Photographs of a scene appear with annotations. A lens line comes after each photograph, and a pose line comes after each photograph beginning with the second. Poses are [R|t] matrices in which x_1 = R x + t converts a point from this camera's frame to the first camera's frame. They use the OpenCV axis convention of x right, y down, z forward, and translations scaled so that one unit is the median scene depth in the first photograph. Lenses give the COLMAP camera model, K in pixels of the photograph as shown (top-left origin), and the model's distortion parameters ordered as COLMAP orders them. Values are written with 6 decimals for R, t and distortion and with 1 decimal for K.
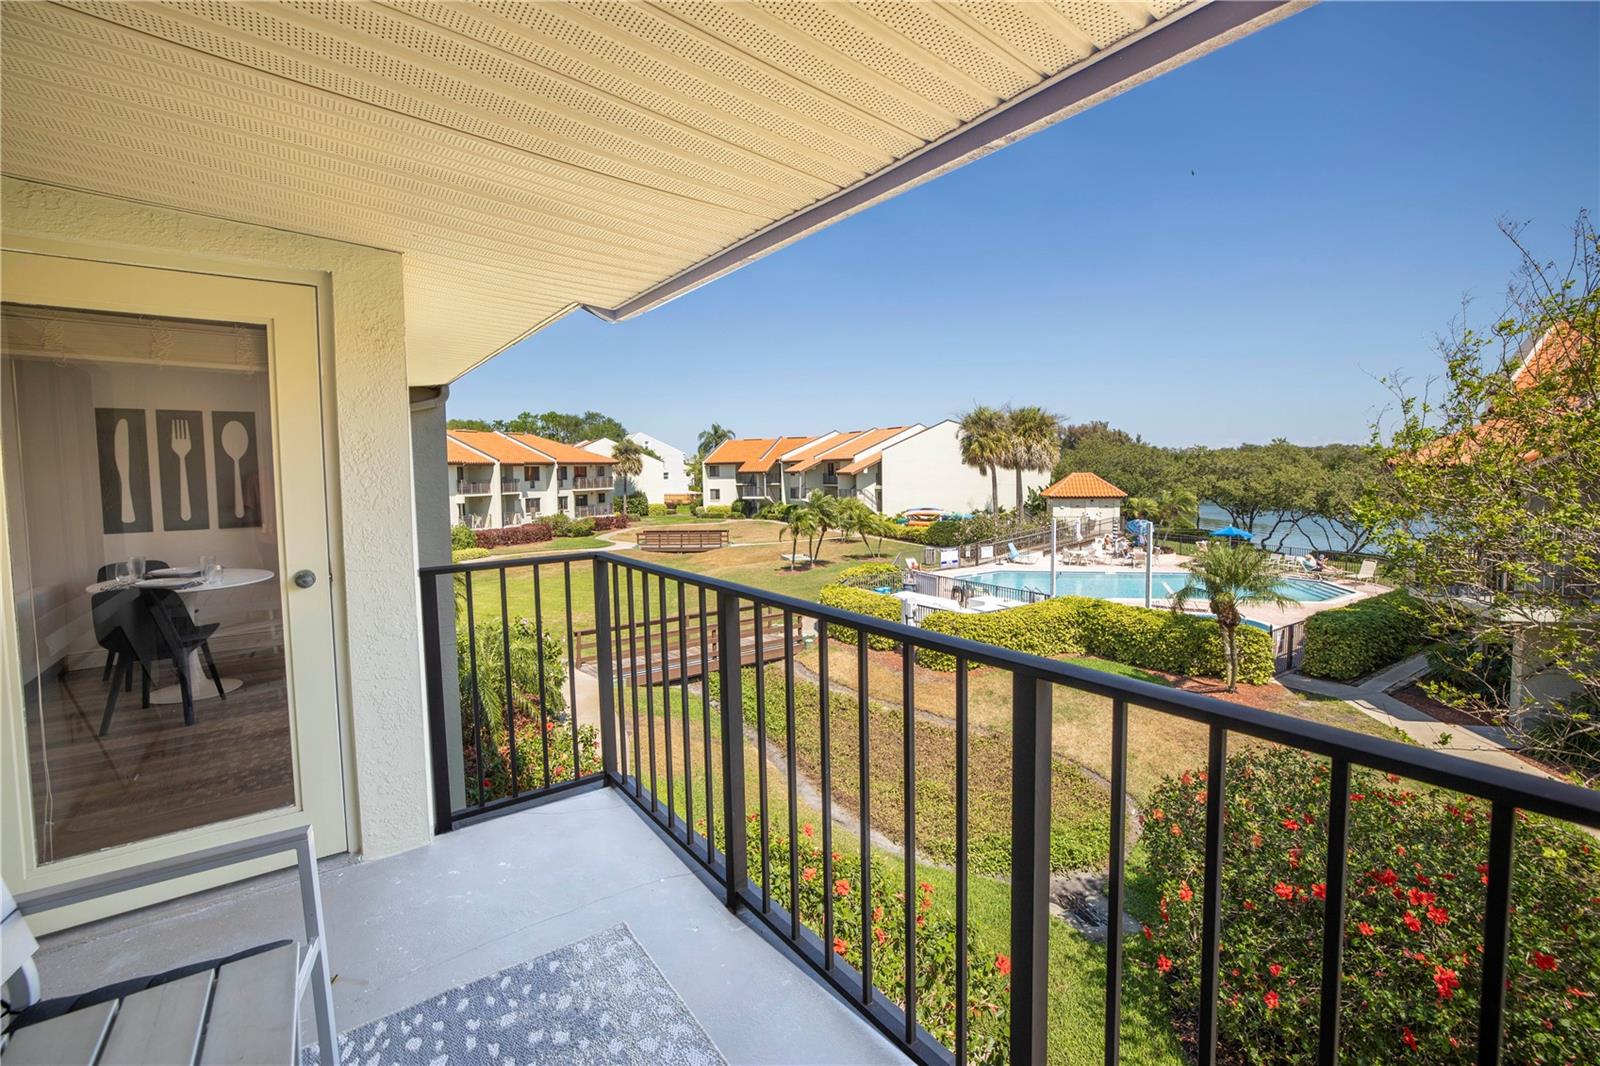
lens RADIAL K [[714.5, 0, 803.1], [0, 714.5, 524.9], [0, 0, 1]] dist [-0.057293, 0.024315]
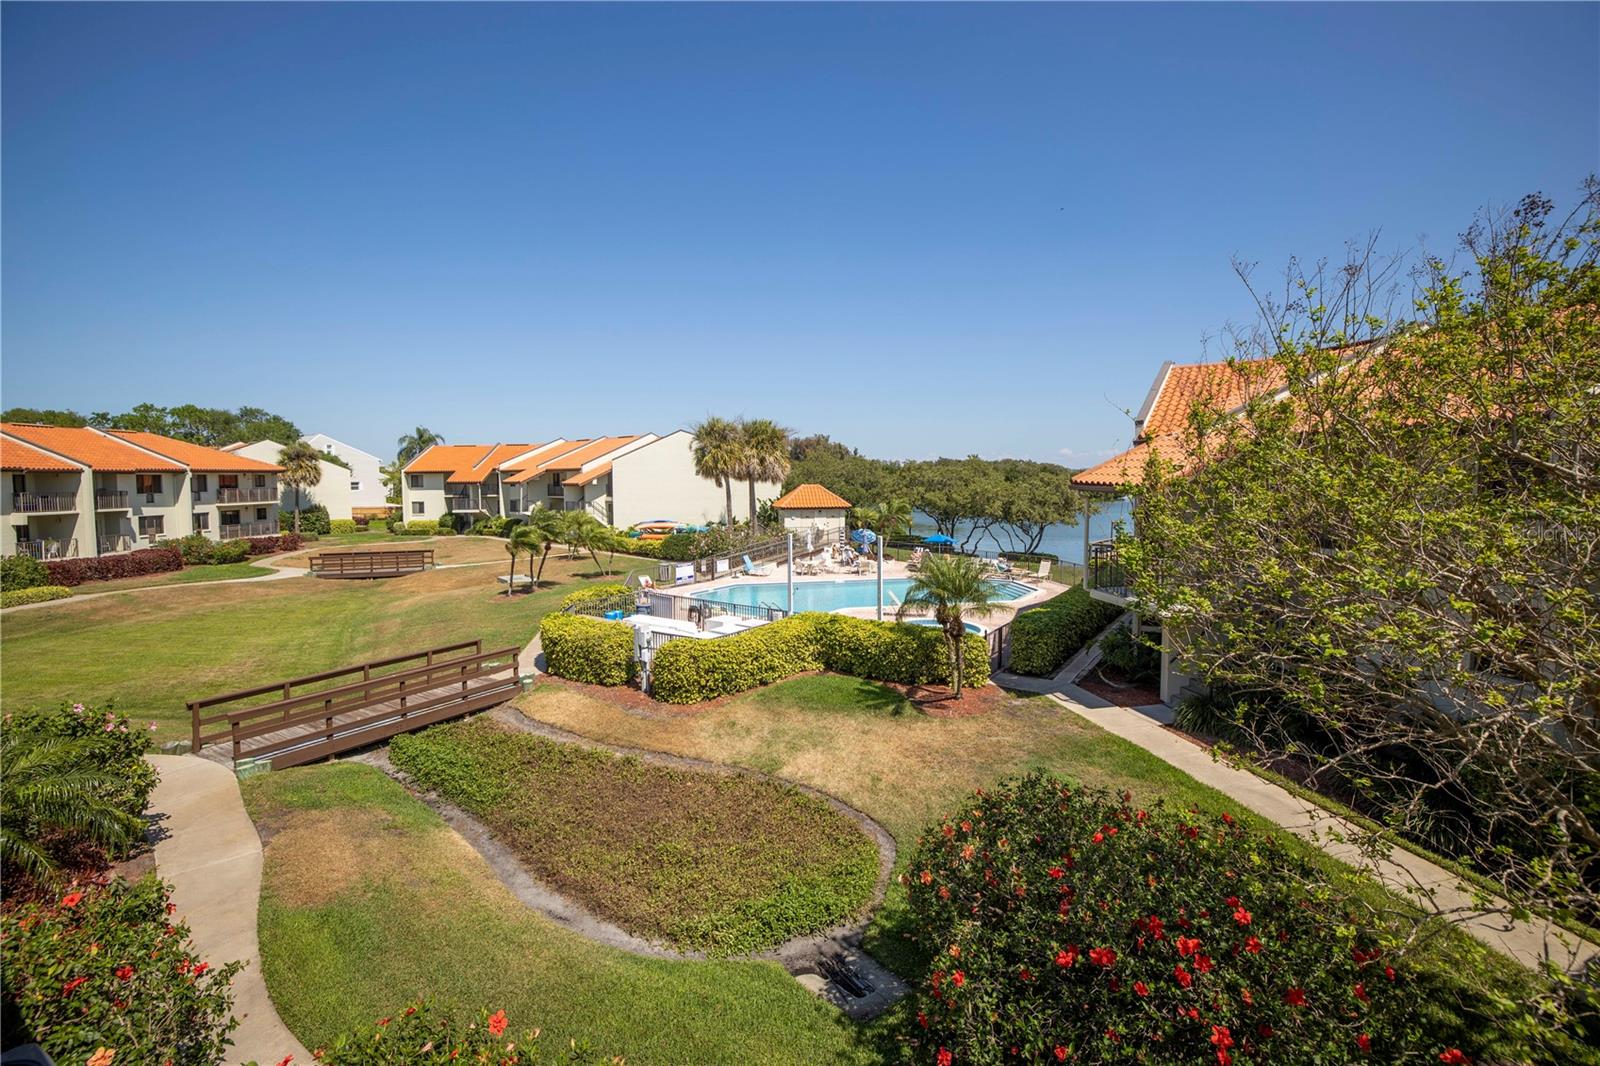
lens RADIAL K [[714.5, 0, 803.1], [0, 714.5, 524.9], [0, 0, 1]] dist [-0.057293, 0.024315]
pose [[0.932710, -0.014046, 0.360354, 0.006429], [0.018599, 0.999785, -0.009172, -0.006259], [-0.360148, 0.015257, 0.932770, 0.034519]]
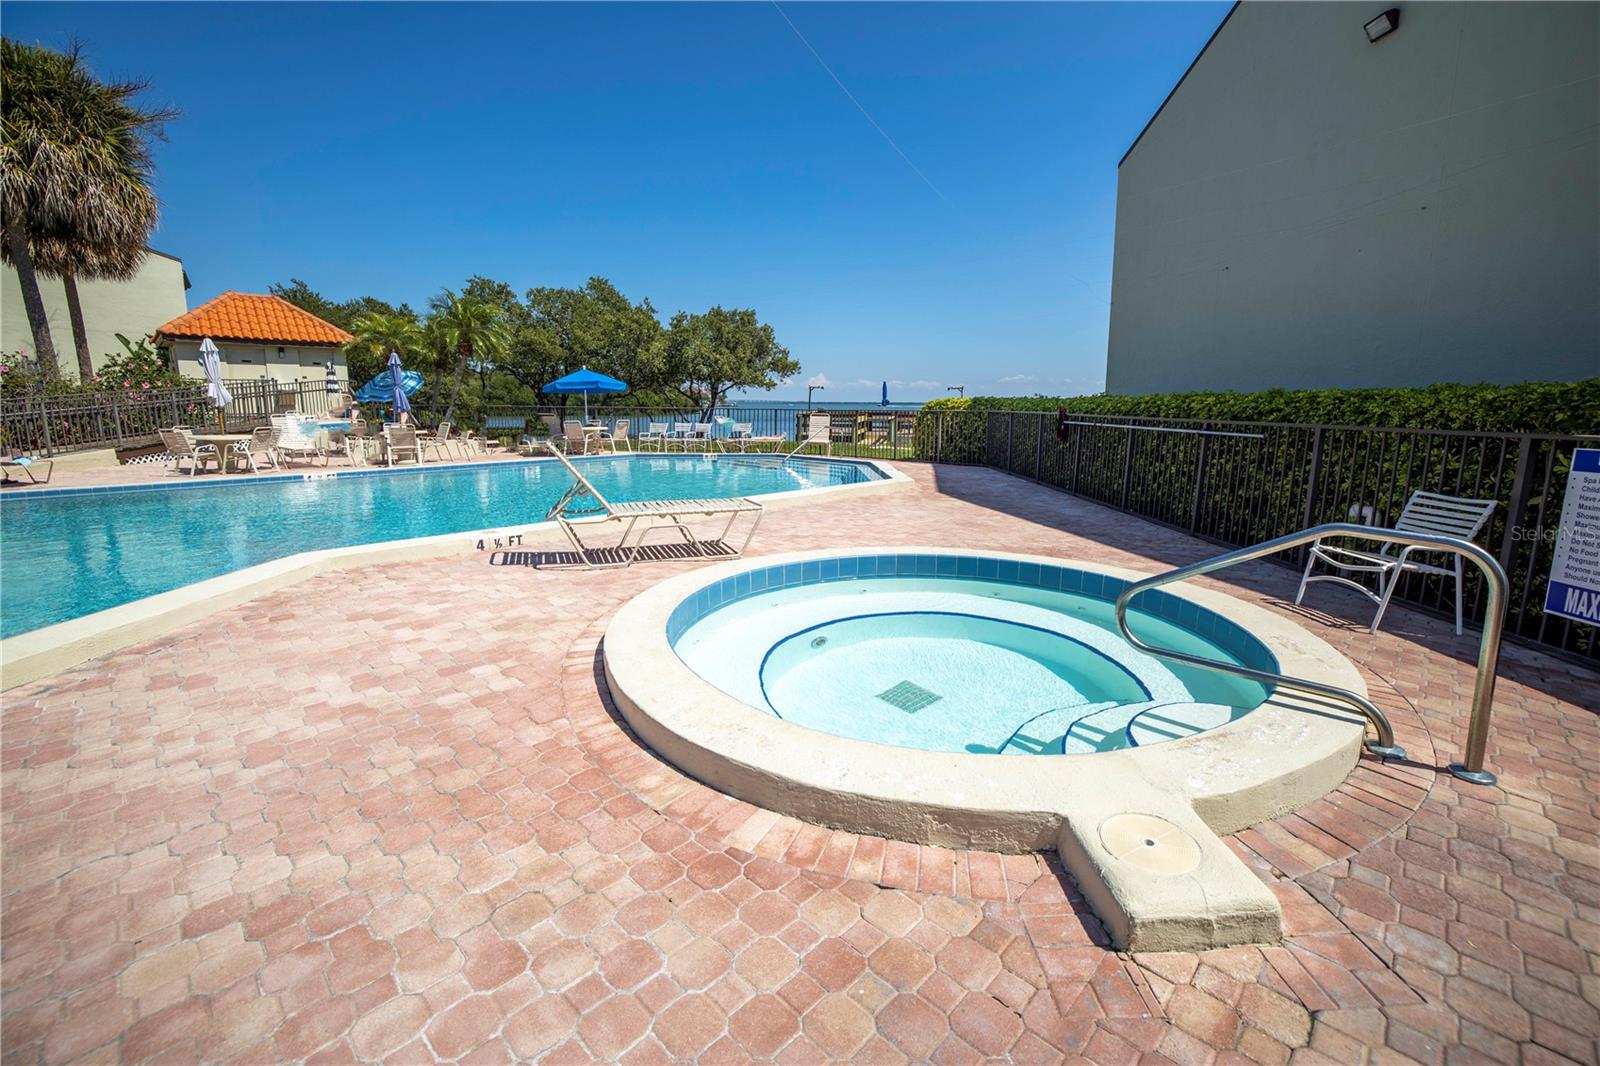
lens RADIAL K [[714.5, 0, 803.1], [0, 714.5, 524.9], [0, 0, 1]] dist [-0.057293, 0.024315]
pose [[0.557784, -0.126276, 0.820324, 0.257596], [0.048389, 0.991625, 0.119743, 0.053372], [-0.828574, -0.027096, 0.559223, 0.559646]]
